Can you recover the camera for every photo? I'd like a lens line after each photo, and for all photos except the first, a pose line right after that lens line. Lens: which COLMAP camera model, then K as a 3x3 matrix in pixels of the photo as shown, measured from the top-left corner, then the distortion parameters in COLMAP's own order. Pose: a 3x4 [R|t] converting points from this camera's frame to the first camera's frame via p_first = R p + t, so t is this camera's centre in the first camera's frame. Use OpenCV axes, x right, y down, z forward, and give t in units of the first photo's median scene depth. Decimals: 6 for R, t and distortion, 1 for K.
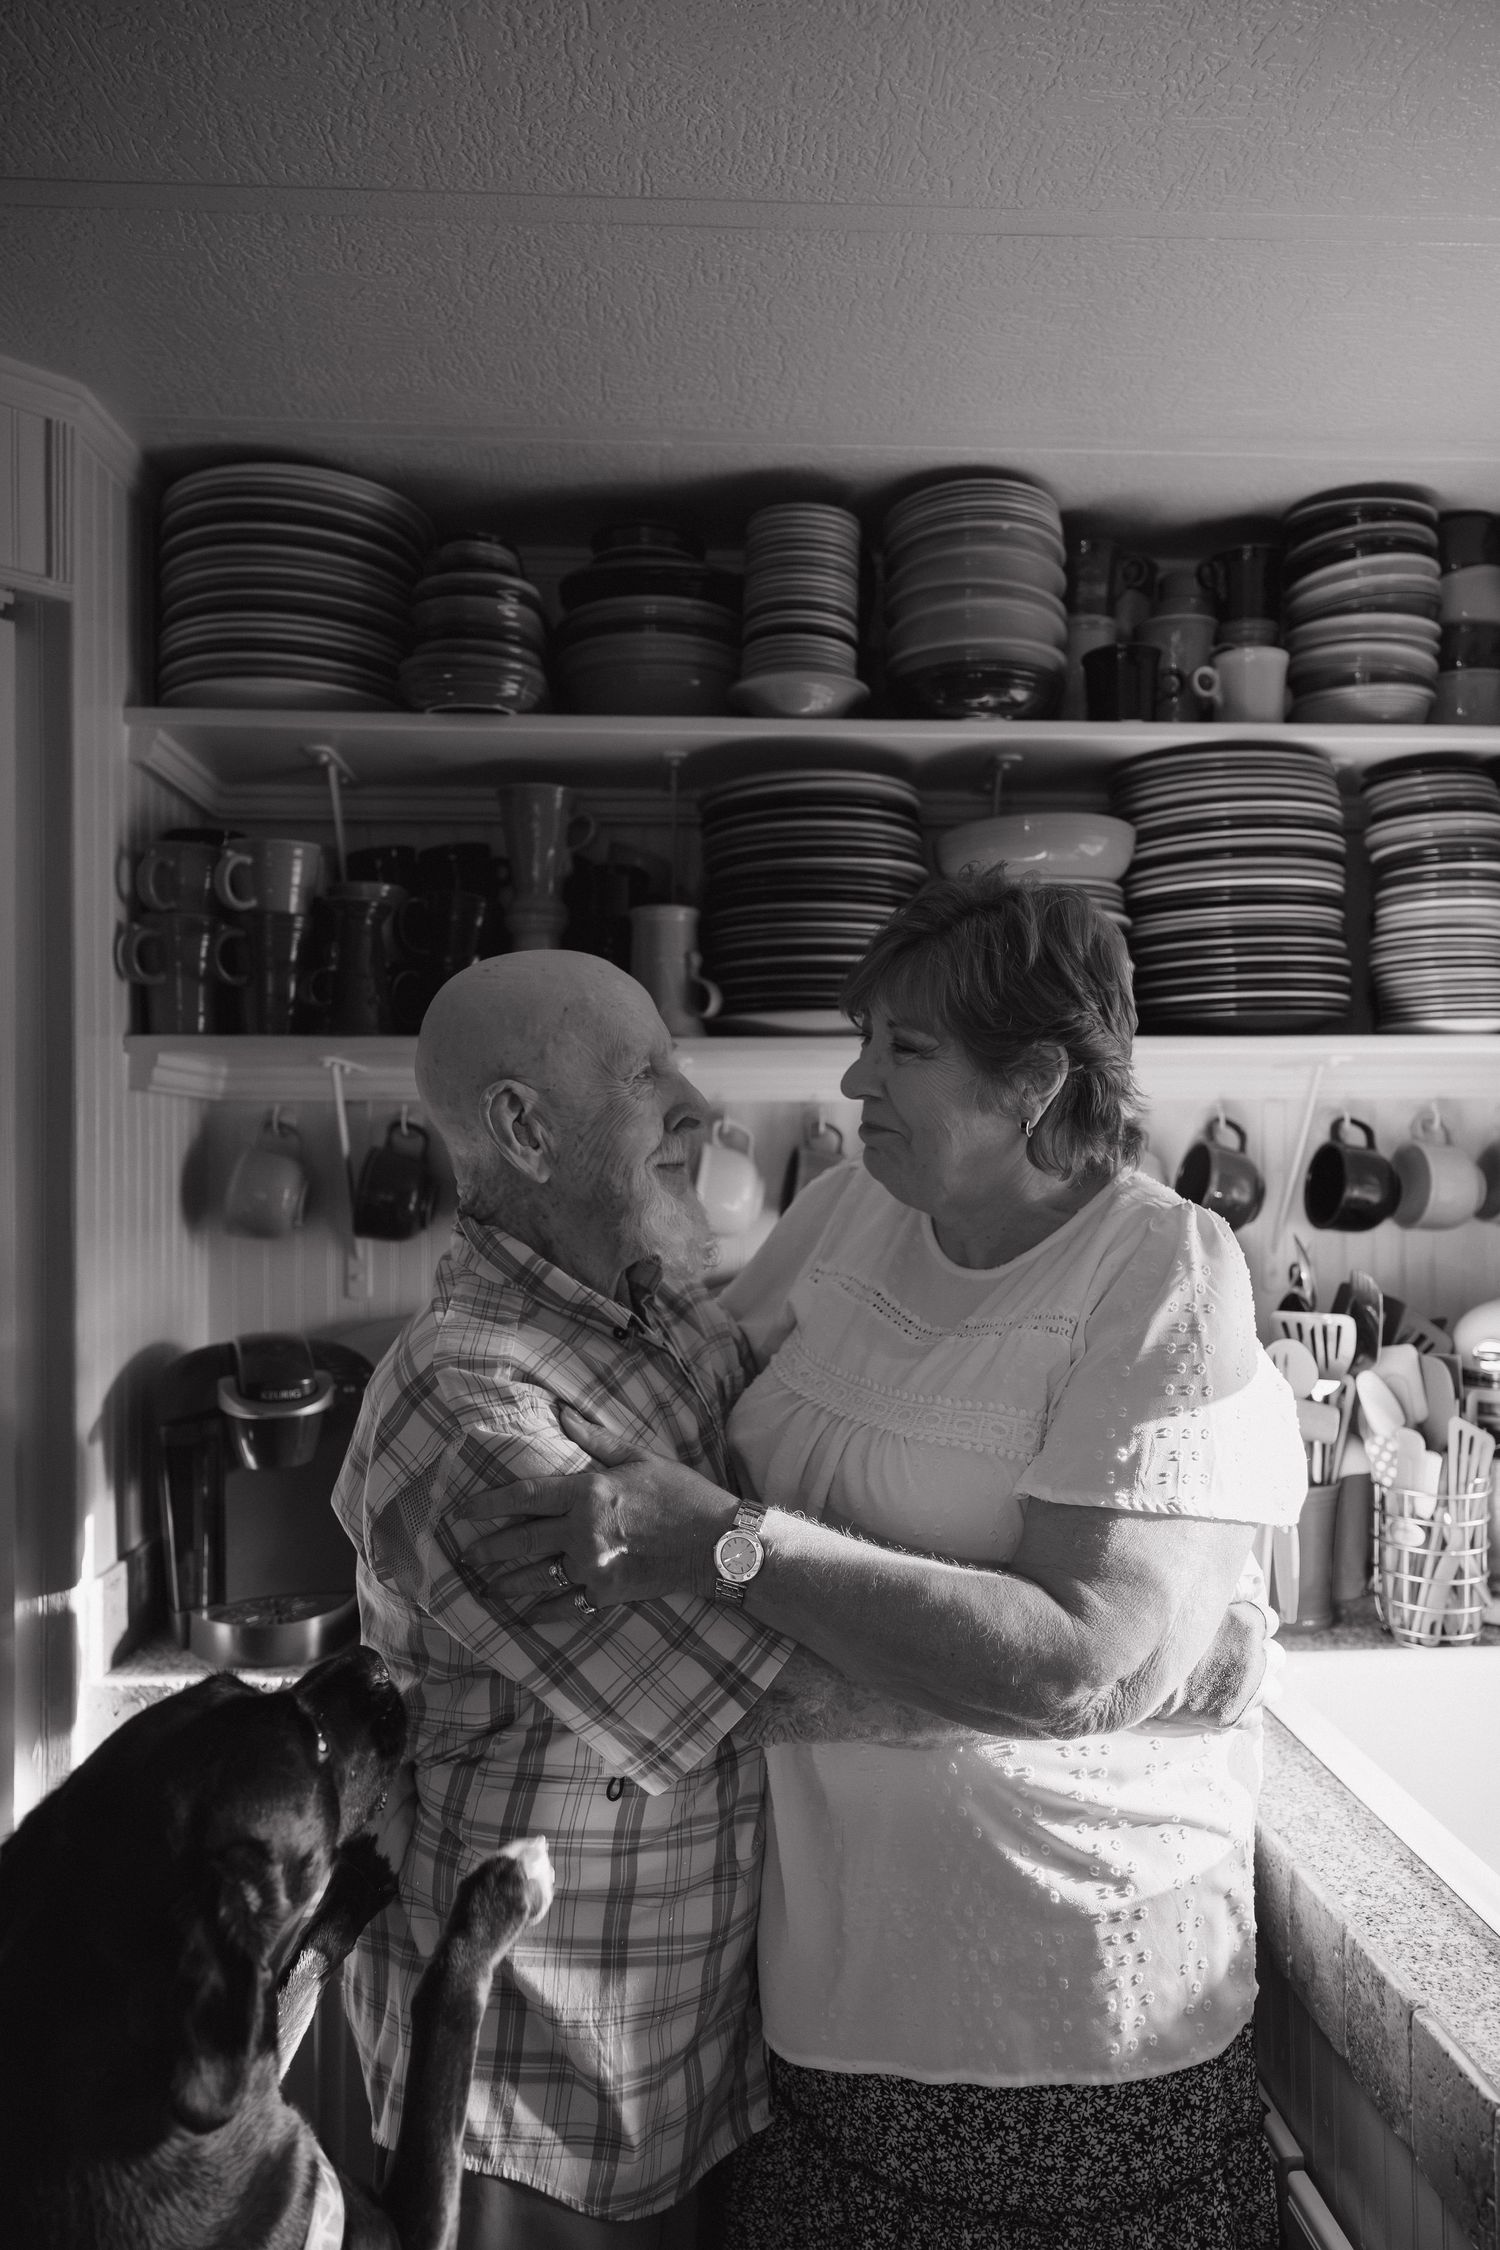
lens RADIAL K [[1559.1, 0, 774.4], [0, 1559.1, 1135.4], [0, 0, 1]] dist [0.019522, 0.001217]
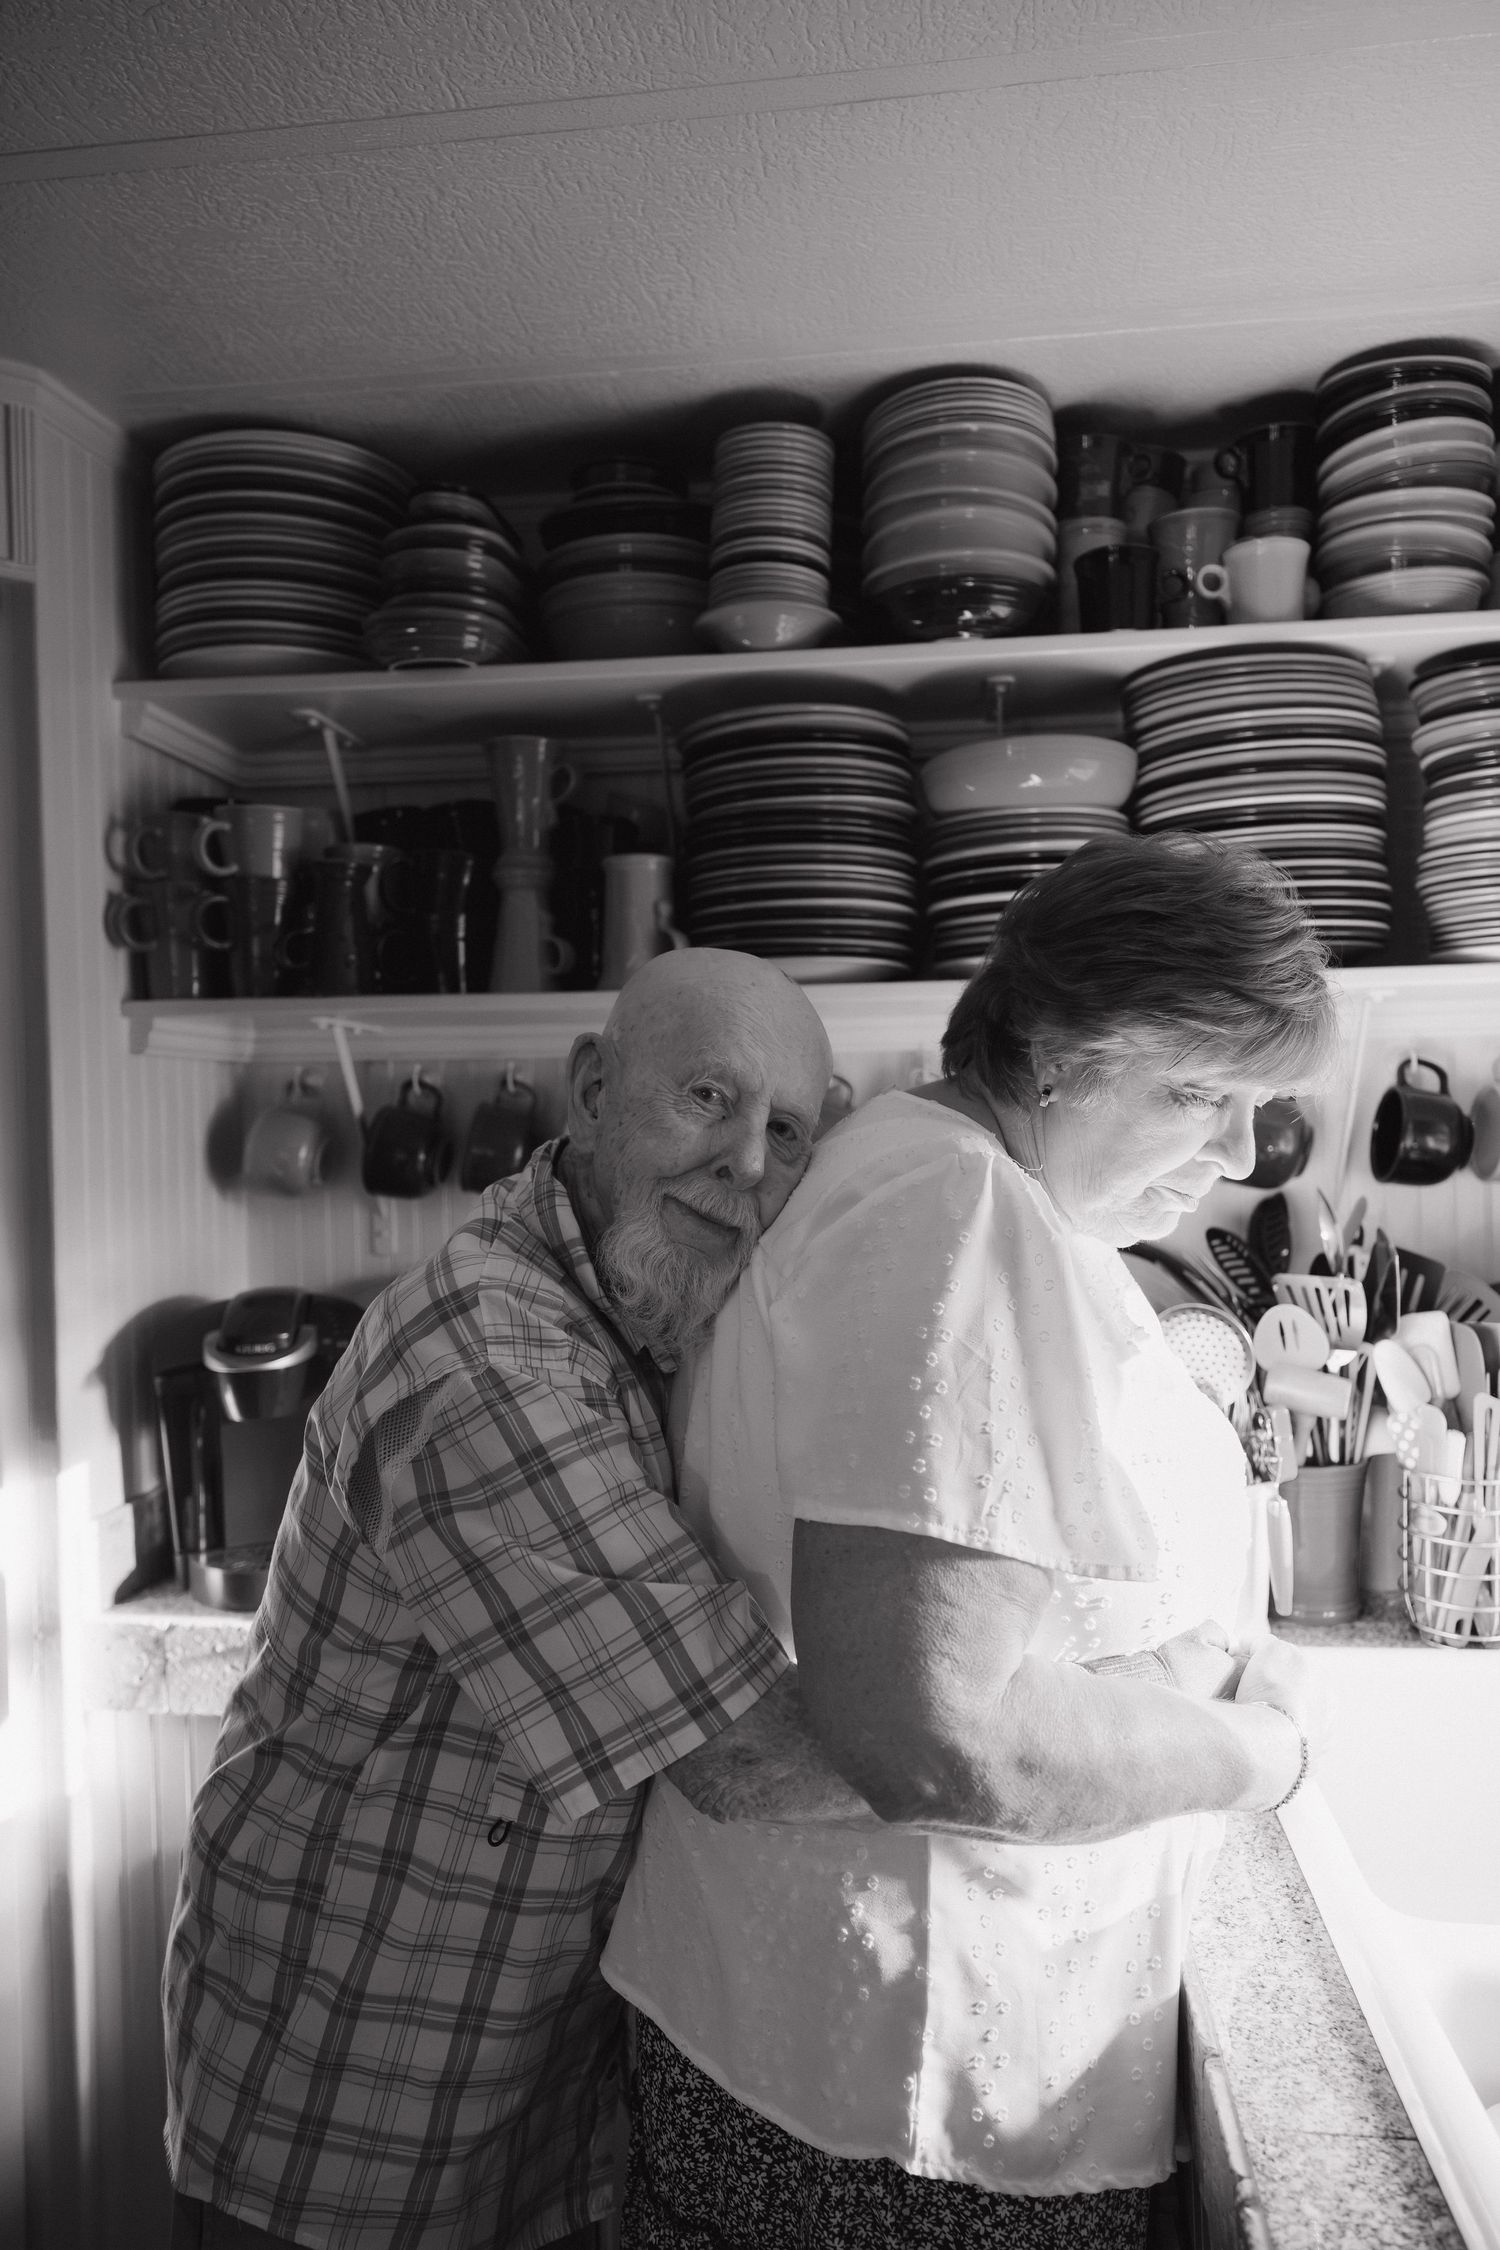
lens RADIAL K [[1559.1, 0, 765.7], [0, 1559.1, 1133.0], [0, 0, 1]] dist [0.019522, 0.001217]
pose [[0.983617, -0.009987, -0.179992, 0.183135], [0.015234, 0.999498, 0.027795, 0.000584], [0.179624, -0.030082, 0.983275, 0.051415]]
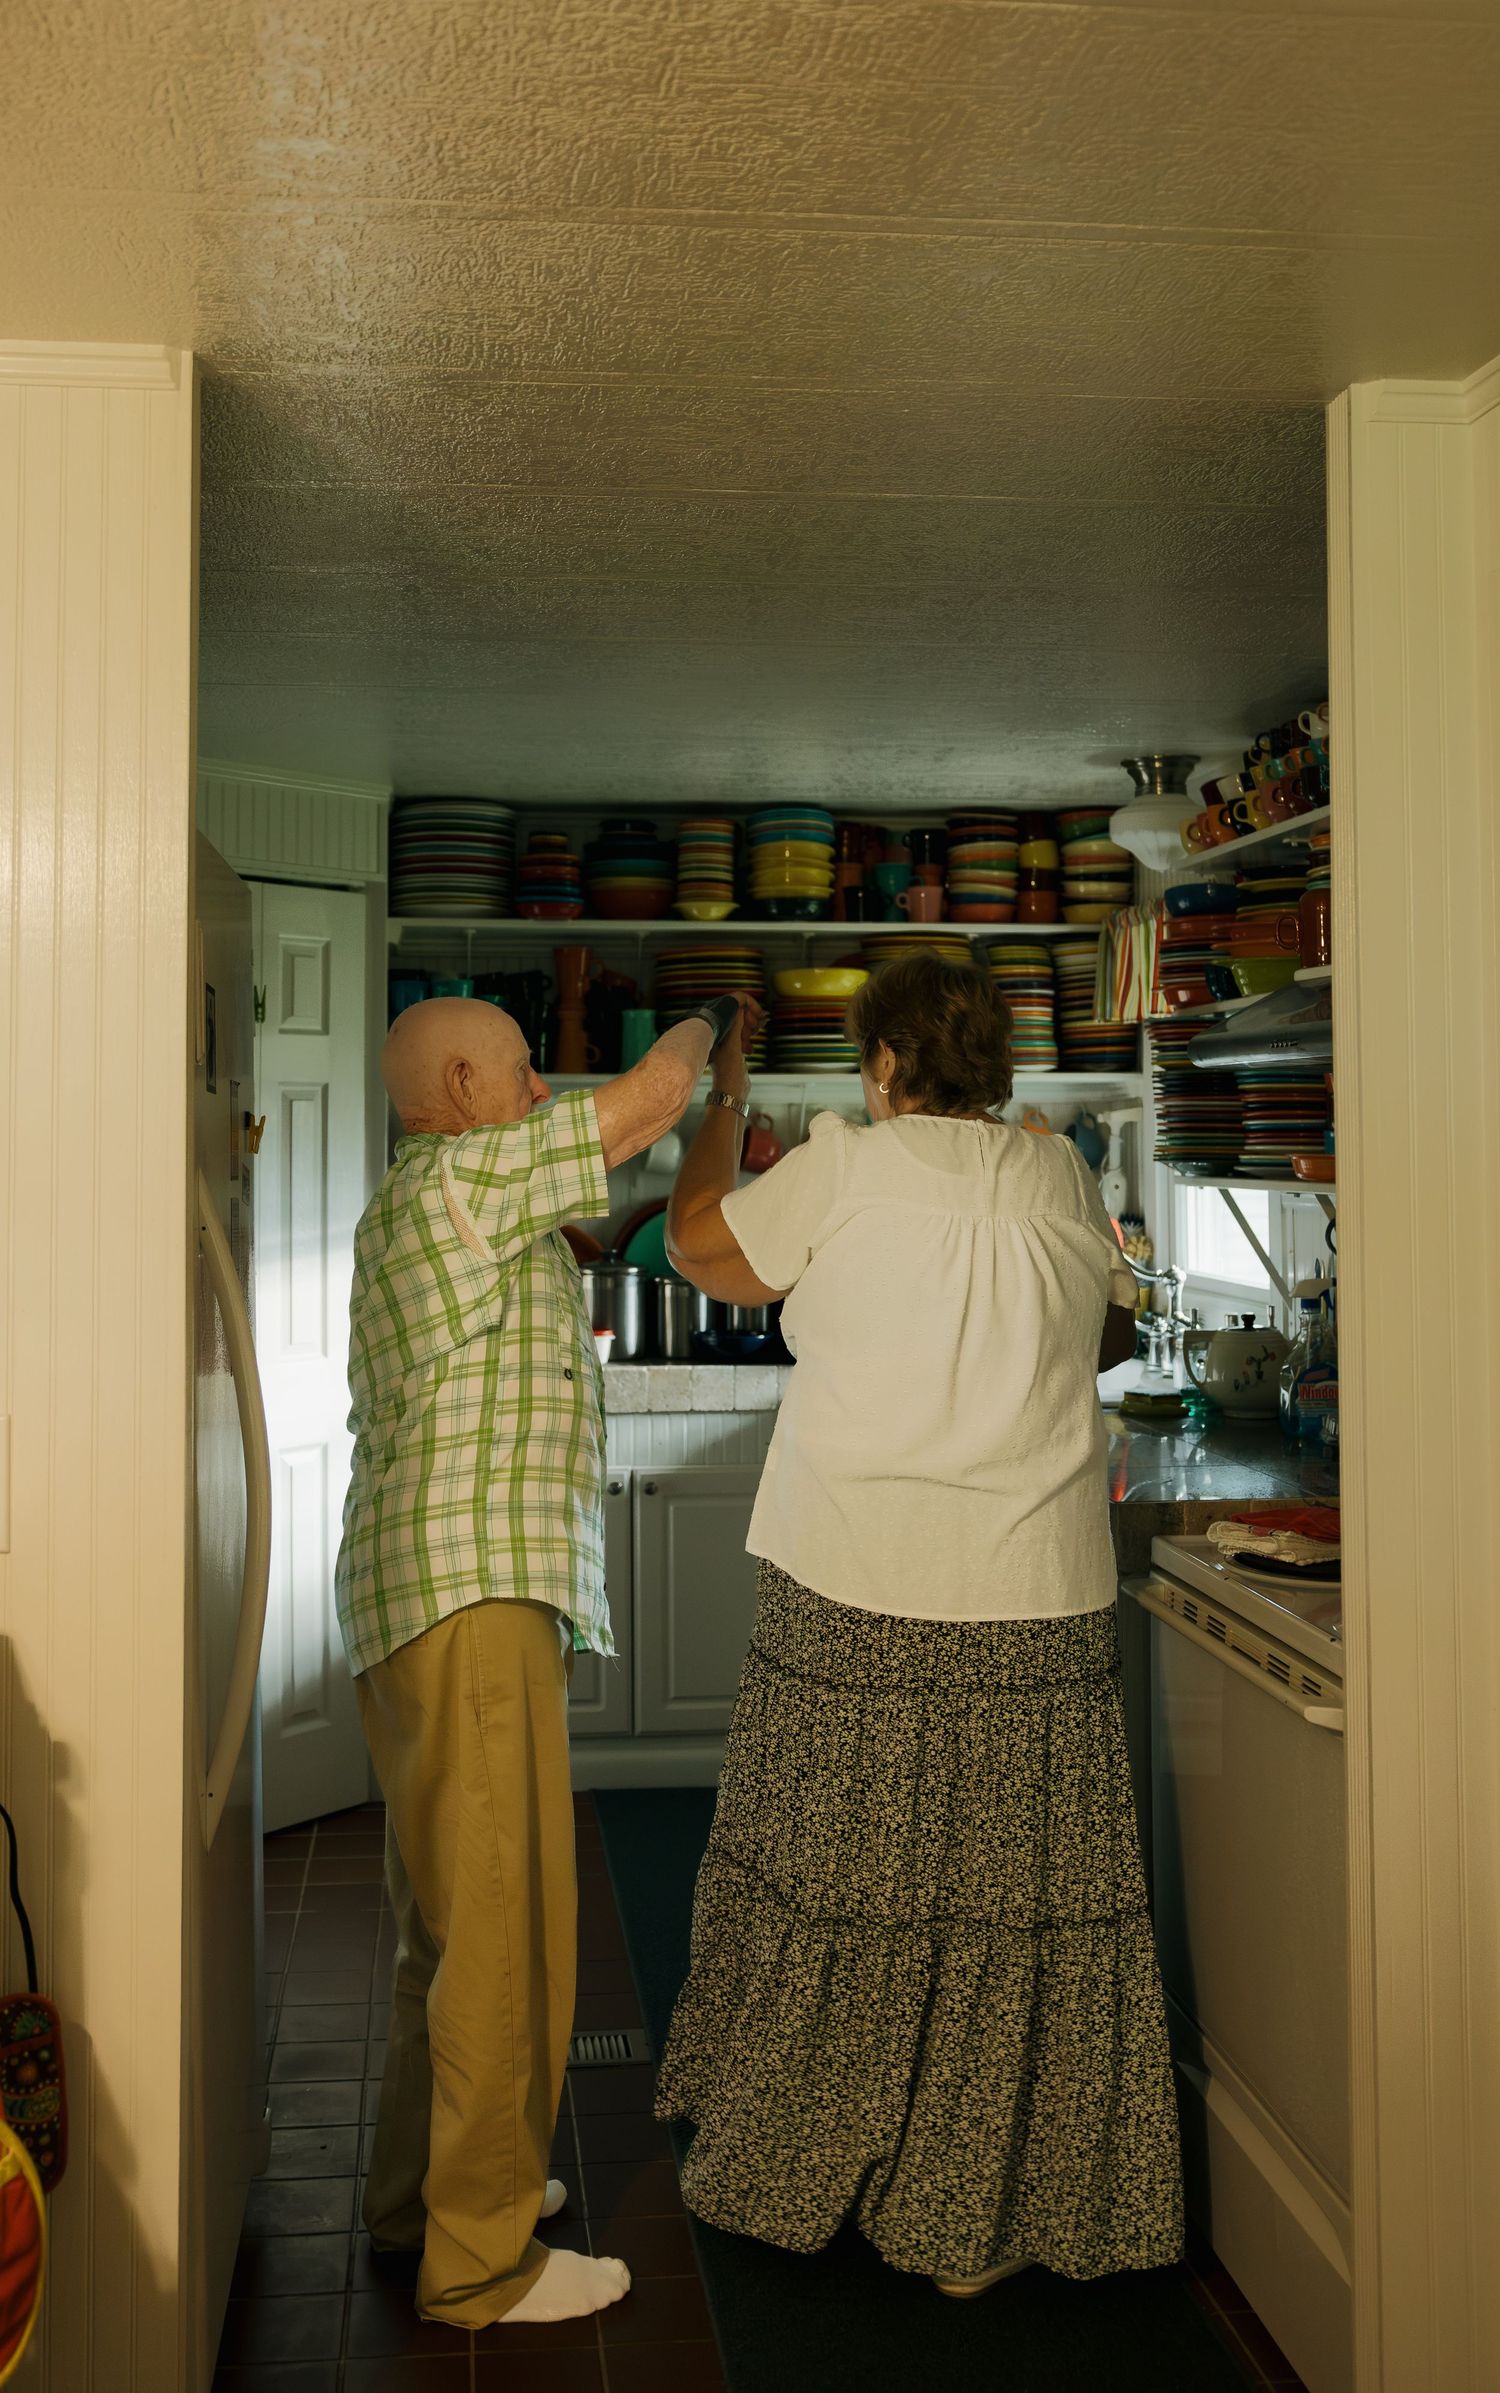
lens RADIAL K [[2131.2, 0, 741.9], [0, 2131.2, 1039.0], [0, 0, 1]] dist [0.014684, -0.008688]
pose [[0.998591, 0.002478, 0.053008, -0.084536], [0.000212, 0.998715, -0.050687, 0.033049], [-0.053065, 0.050627, 0.997307, -1.804349]]
